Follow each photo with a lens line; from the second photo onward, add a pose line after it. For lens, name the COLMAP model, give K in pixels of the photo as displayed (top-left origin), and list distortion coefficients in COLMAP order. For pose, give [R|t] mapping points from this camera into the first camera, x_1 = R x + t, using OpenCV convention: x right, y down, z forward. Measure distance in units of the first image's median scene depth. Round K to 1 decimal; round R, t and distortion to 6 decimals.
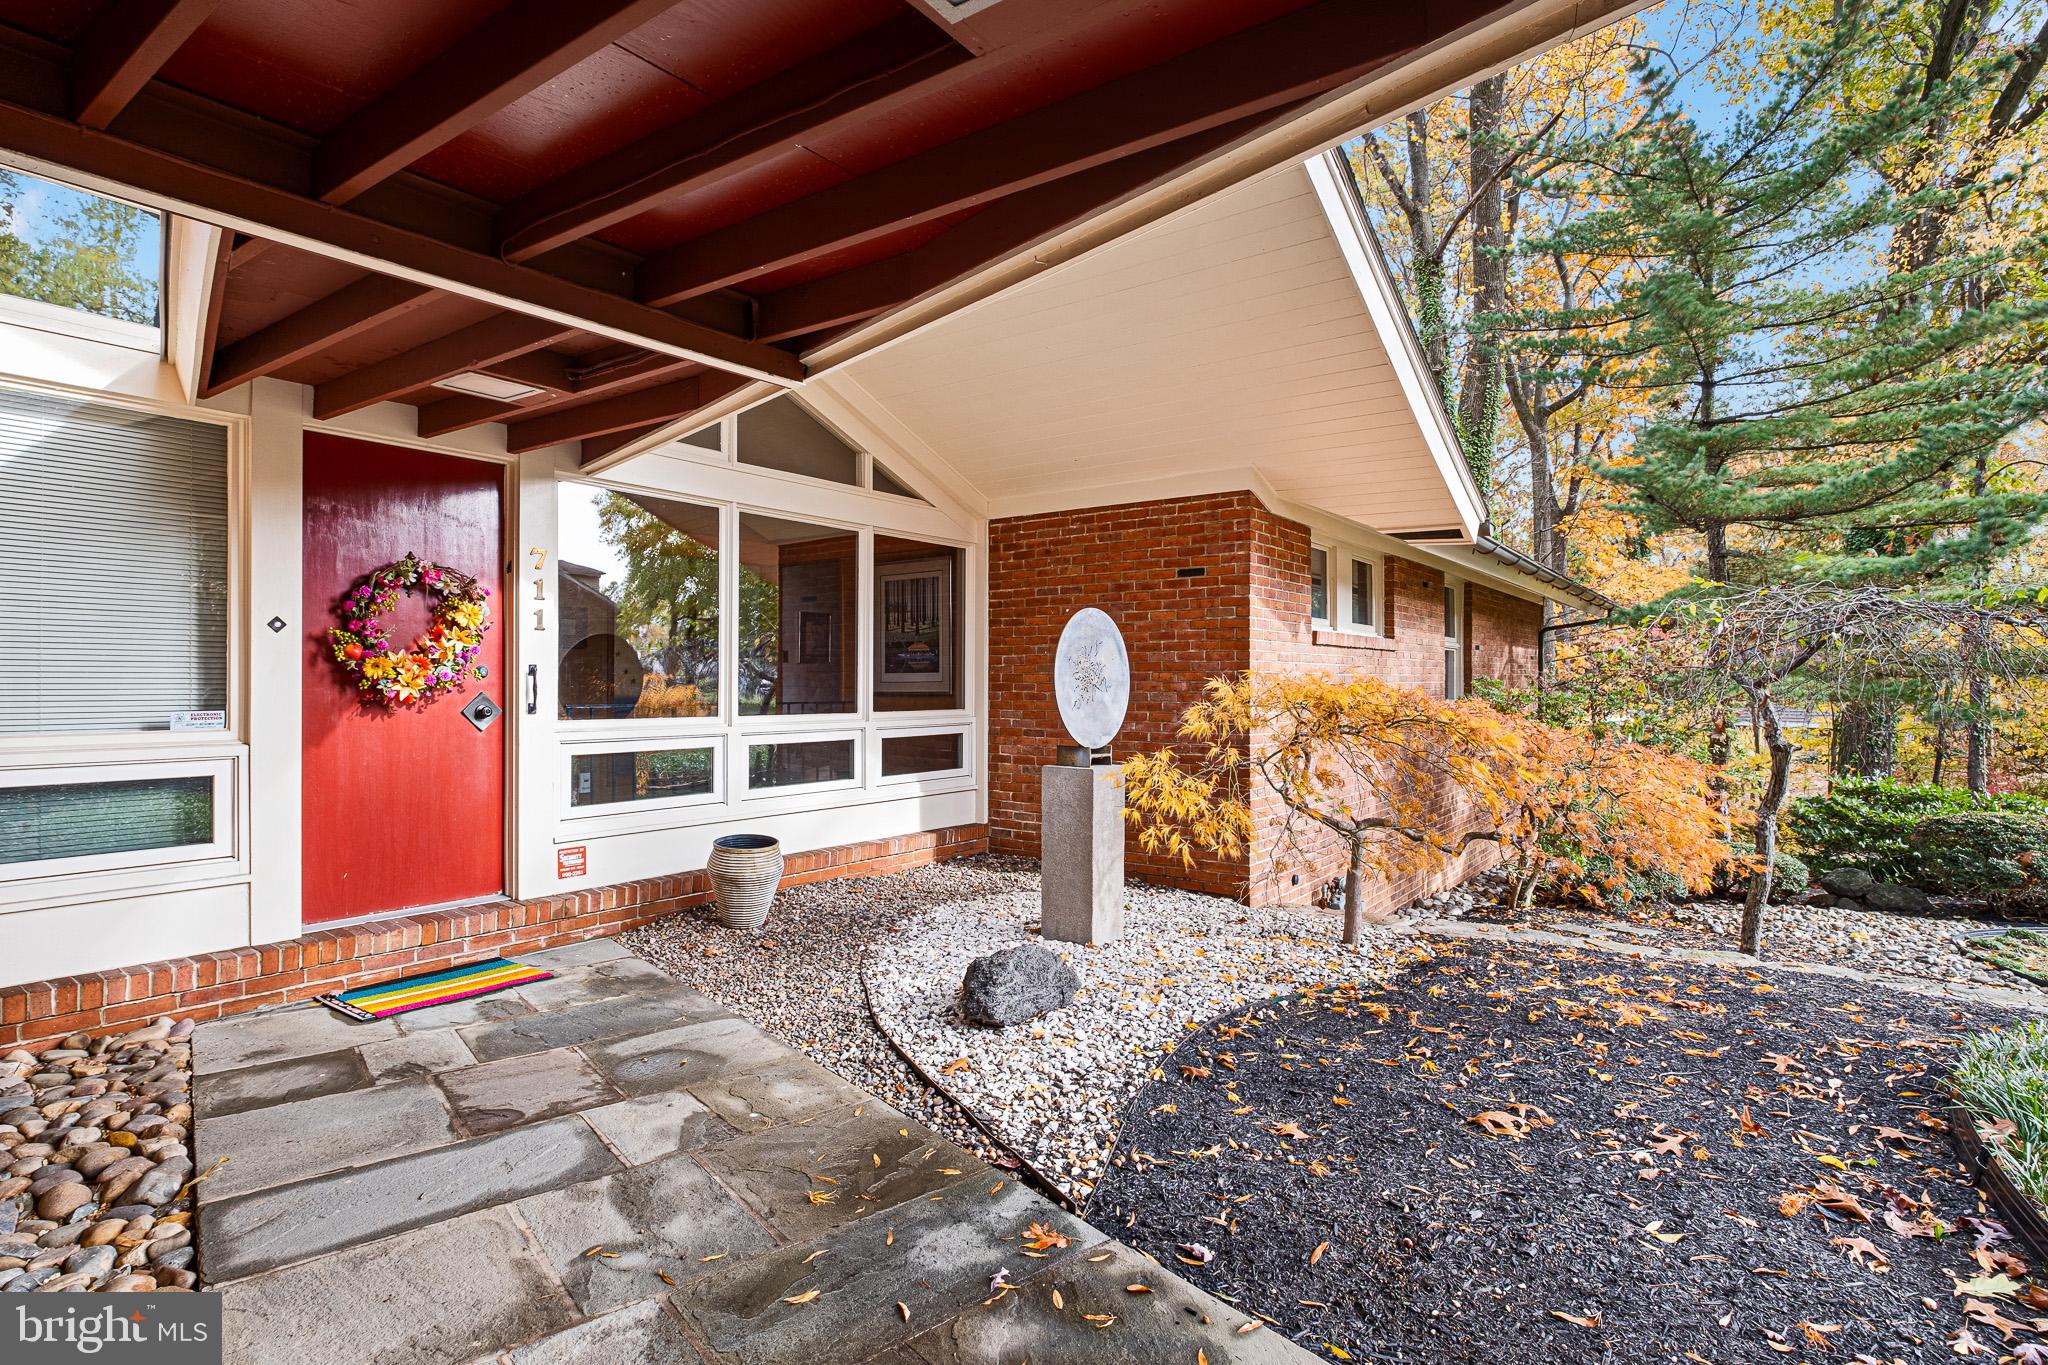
lens RADIAL K [[1035.2, 0, 1032.0], [0, 1035.2, 673.9], [0, 0, 1]] dist [0.002148, -0.000238]
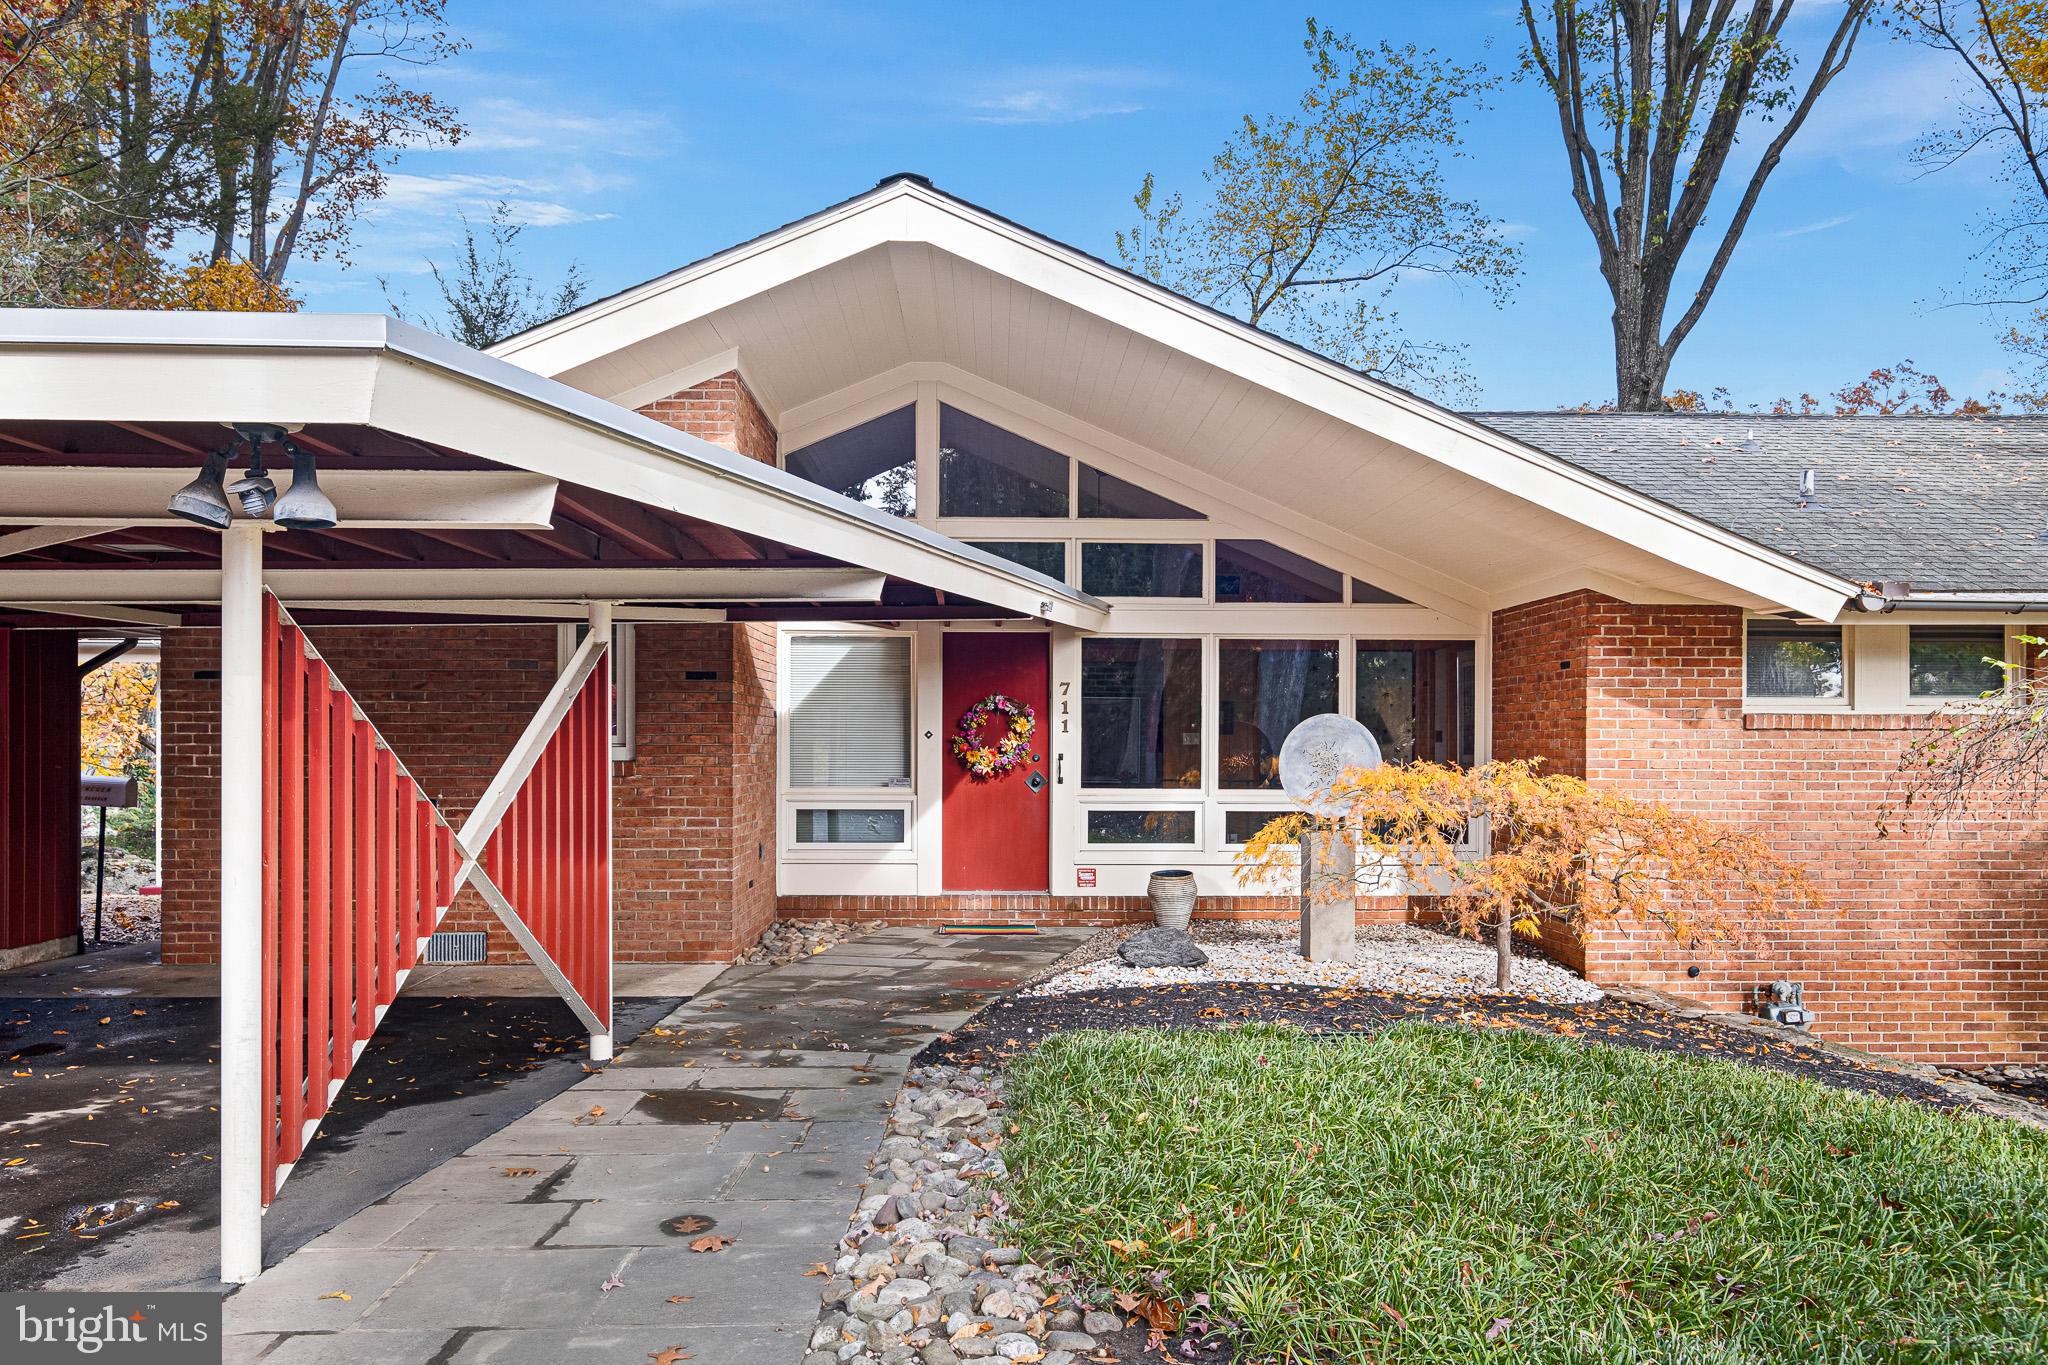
lens RADIAL K [[1552.0, 0, 1023.7], [0, 1552.0, 689.6], [0, 0, 1]] dist [-0.001057, 0.000354]
pose [[0.588711, -0.022200, -0.808039, 1.450405], [0.005460, 0.999709, -0.023489, -0.052108], [0.808325, 0.009416, 0.588661, -0.489579]]
